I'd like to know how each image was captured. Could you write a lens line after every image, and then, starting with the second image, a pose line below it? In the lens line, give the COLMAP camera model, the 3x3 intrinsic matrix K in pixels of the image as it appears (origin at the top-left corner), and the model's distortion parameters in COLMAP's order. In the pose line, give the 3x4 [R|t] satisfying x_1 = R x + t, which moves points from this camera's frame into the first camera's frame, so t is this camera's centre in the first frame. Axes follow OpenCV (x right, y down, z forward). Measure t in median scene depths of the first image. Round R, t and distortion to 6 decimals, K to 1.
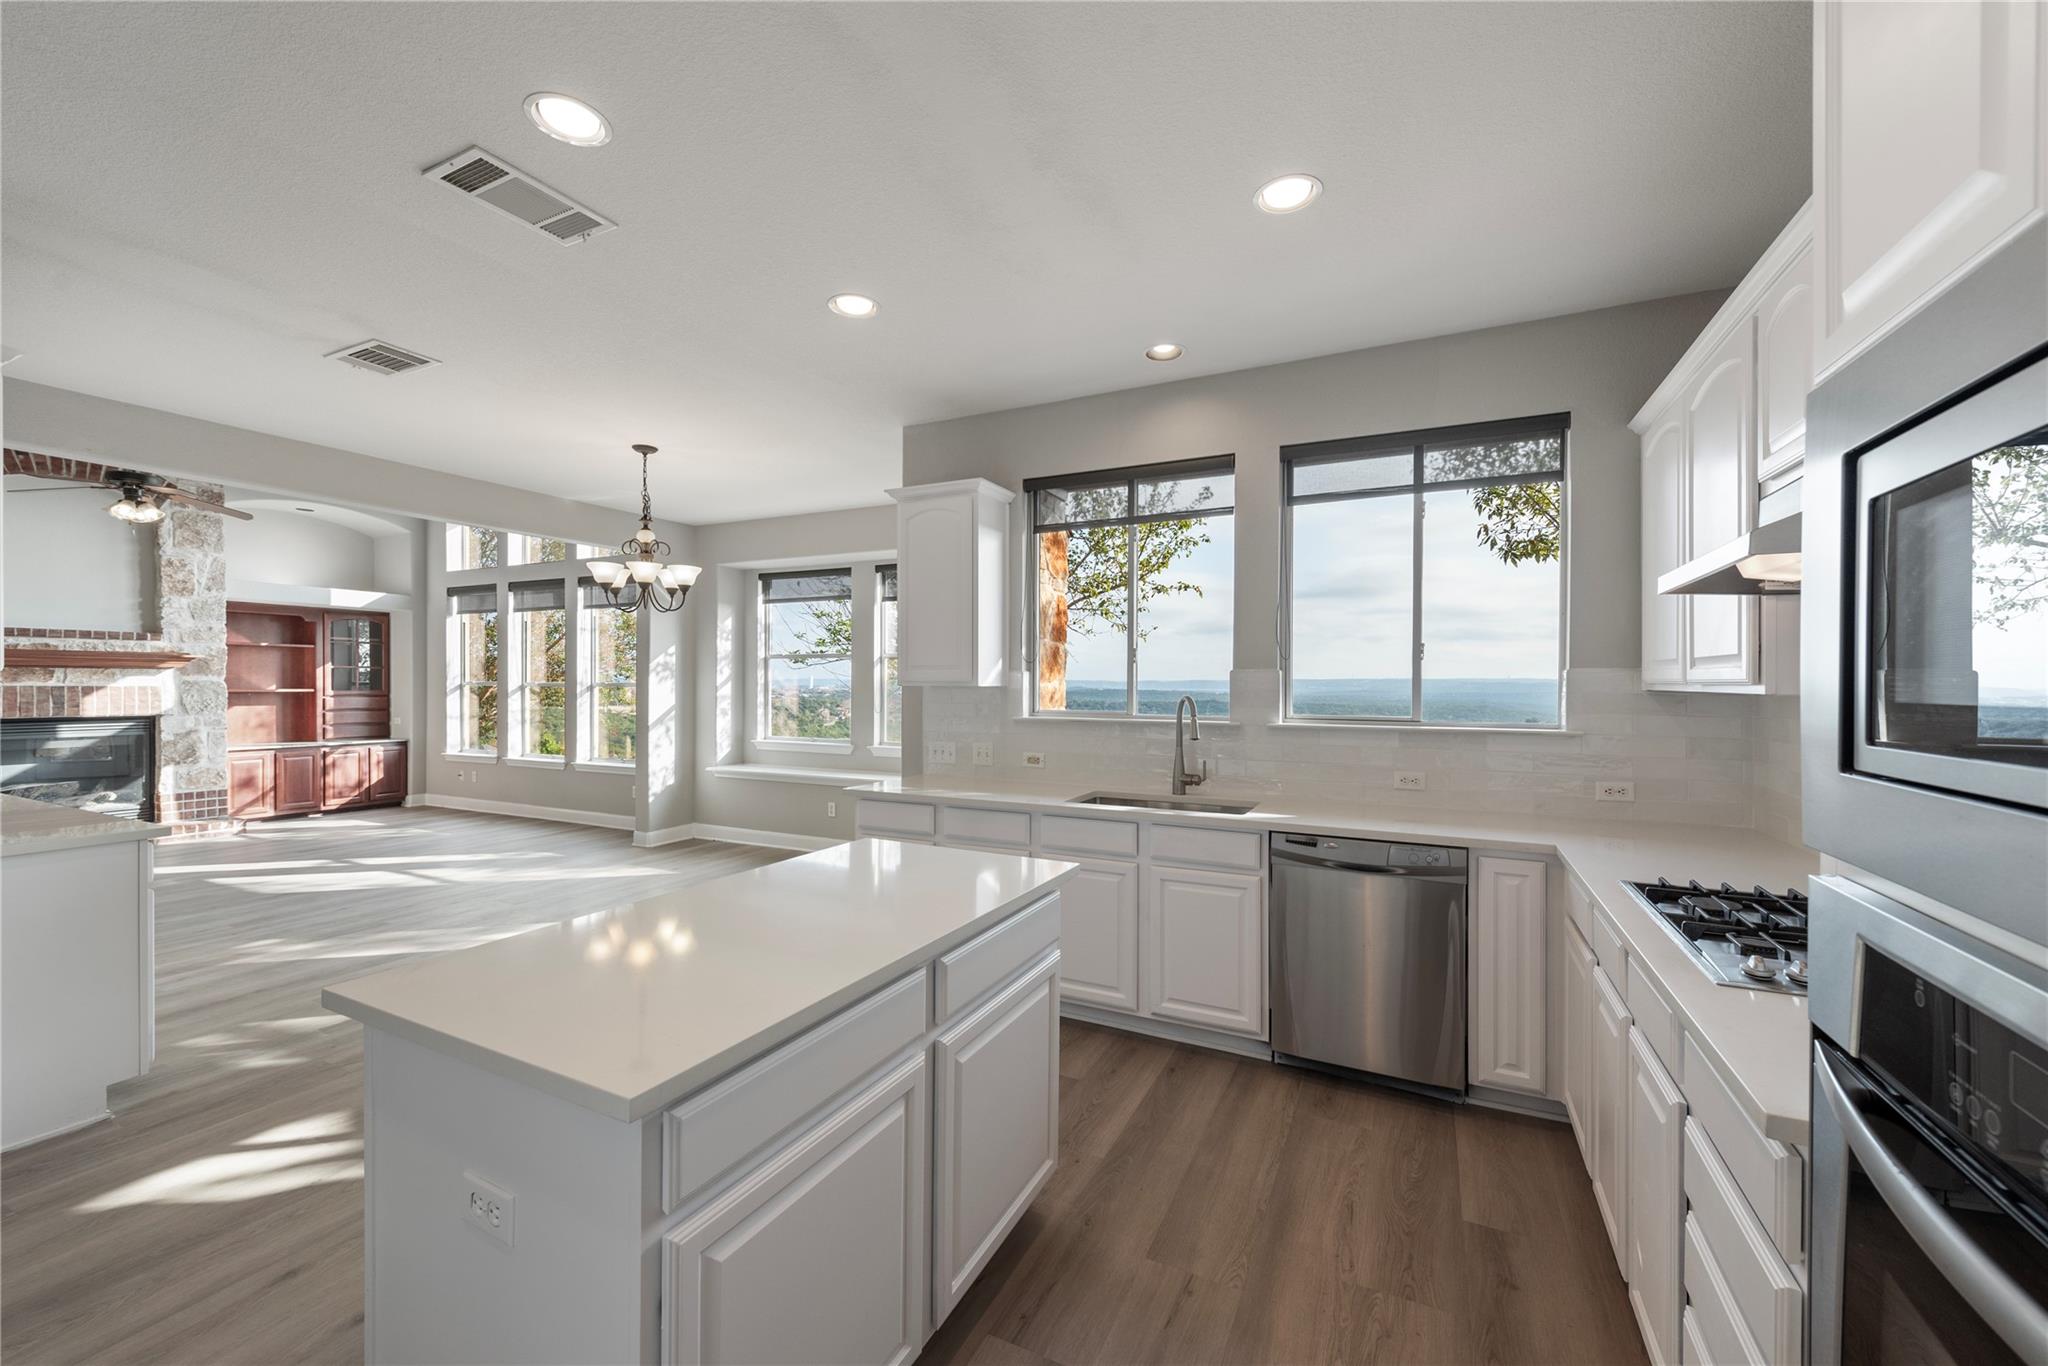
lens RADIAL K [[792.1, 0, 1033.8], [0, 792.1, 685.5], [0, 0, 1]] dist [0.006396, -0.002269]
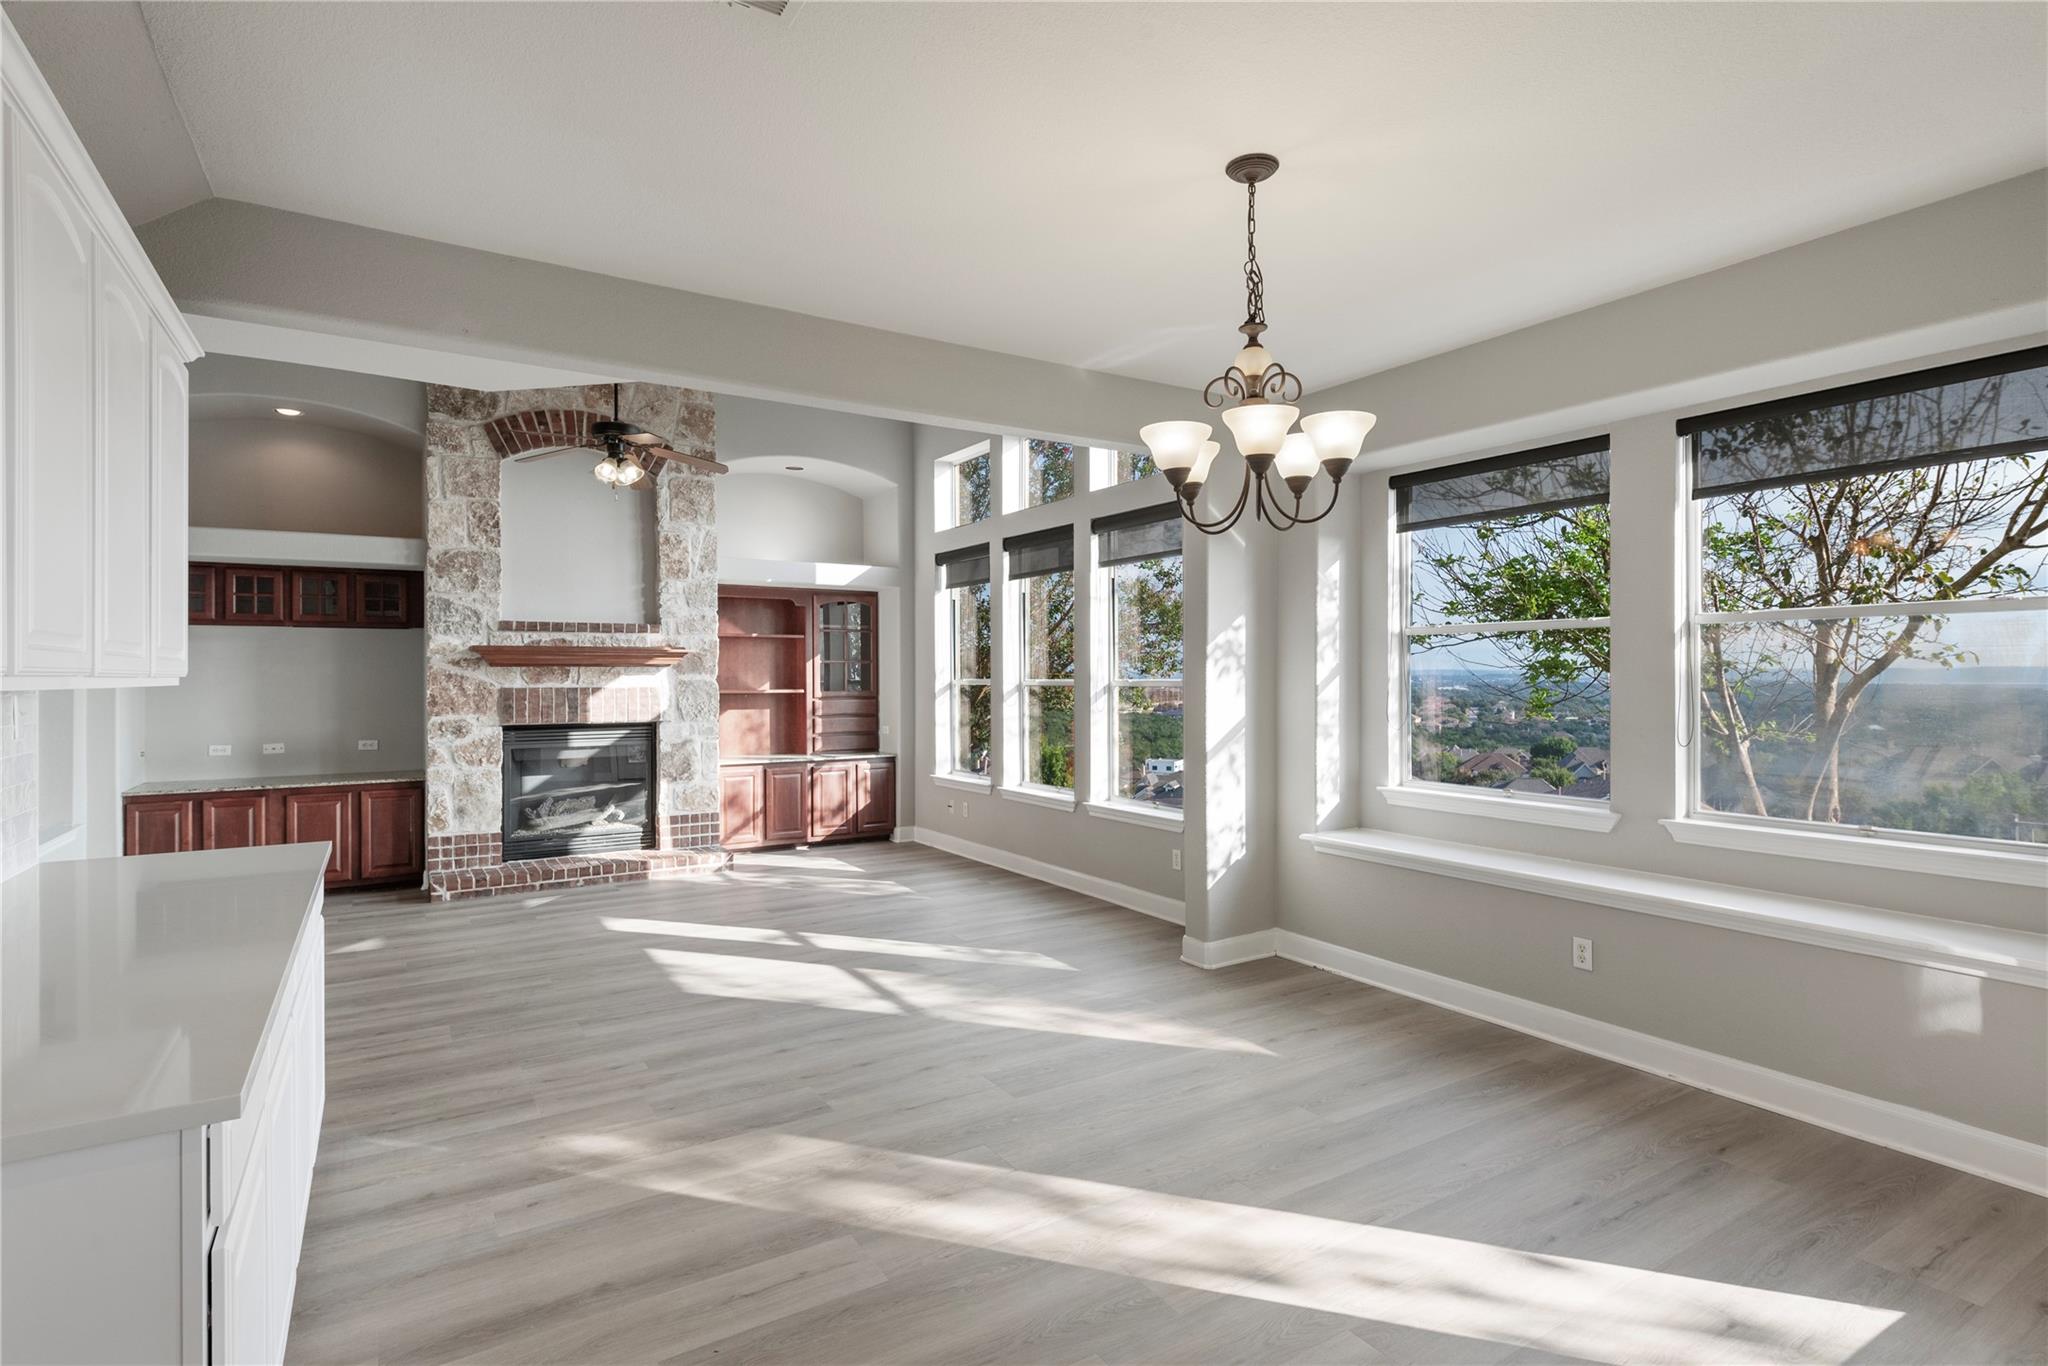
lens RADIAL K [[1005.6, 0, 1037.1], [0, 1005.6, 677.4], [0, 0, 1]] dist [0.005126, -0.000370]
pose [[0.851629, -0.005477, -0.524117, -0.196063], [0.004445, 0.999985, -0.003228, -0.004064], [0.524127, 0.000419, 0.851640, 0.297027]]
